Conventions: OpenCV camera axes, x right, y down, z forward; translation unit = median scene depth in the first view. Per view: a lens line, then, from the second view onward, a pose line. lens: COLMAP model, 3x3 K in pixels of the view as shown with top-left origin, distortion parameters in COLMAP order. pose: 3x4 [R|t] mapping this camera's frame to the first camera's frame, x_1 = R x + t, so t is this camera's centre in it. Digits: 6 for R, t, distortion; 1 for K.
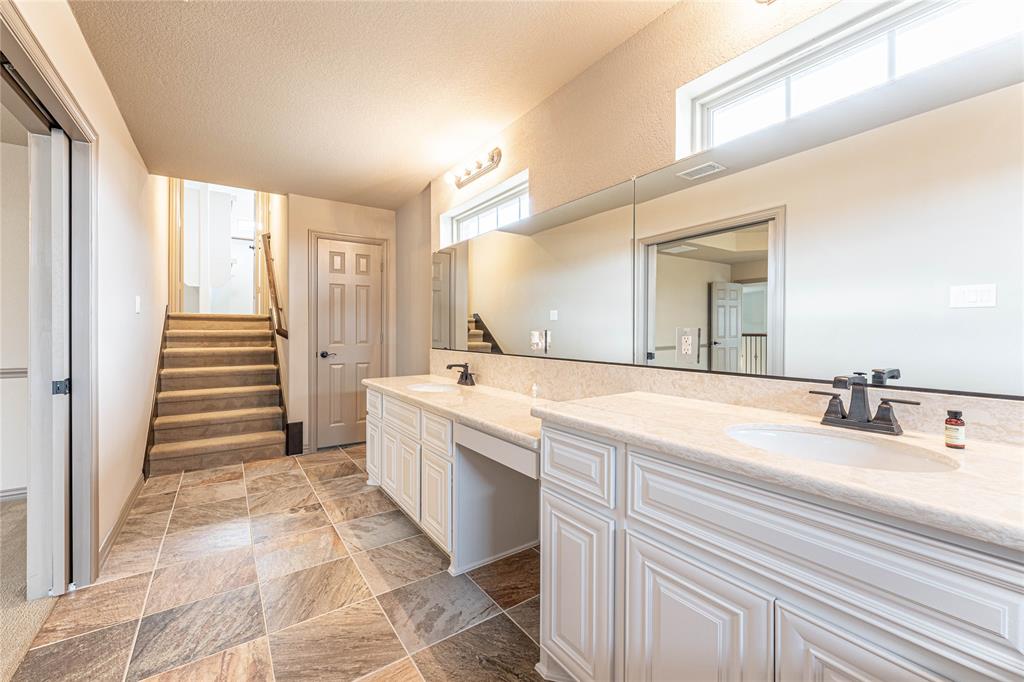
lens RADIAL K [[415.0, 0, 513.0], [0, 415.0, 328.4], [0, 0, 1]] dist [-0.000503, -0.000088]
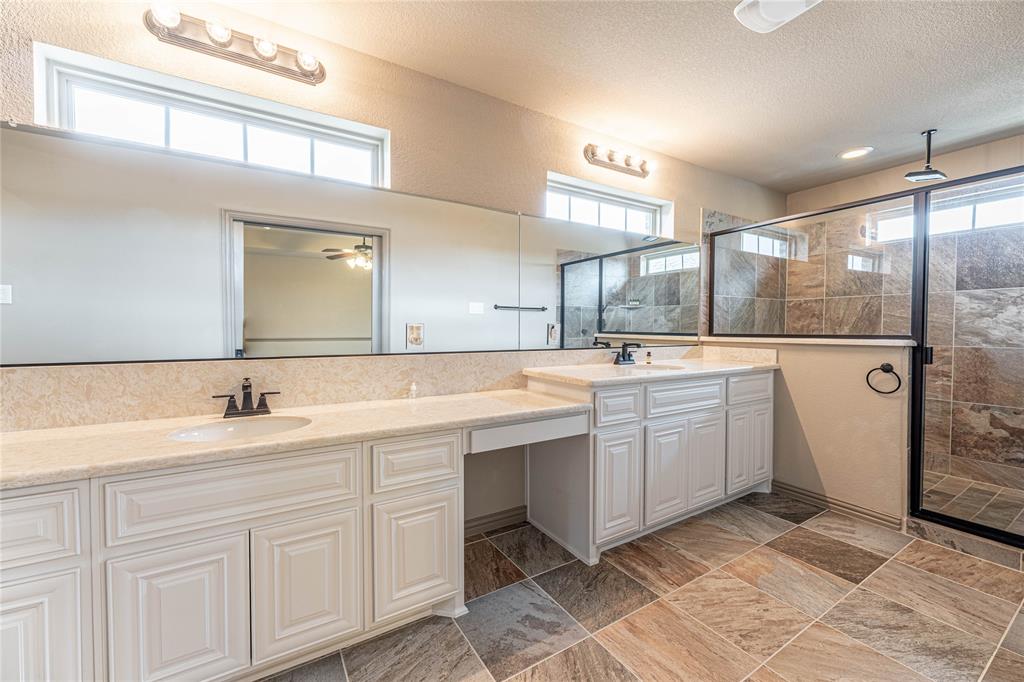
lens RADIAL K [[407.6, 0, 508.5], [0, 407.6, 338.1], [0, 0, 1]] dist [0.000164, -0.000093]
pose [[0.062383, -0.015977, 0.997924, -1.092233], [-0.005546, 0.999851, 0.016354, 0.026956], [-0.998037, -0.006555, 0.062285, 0.989735]]
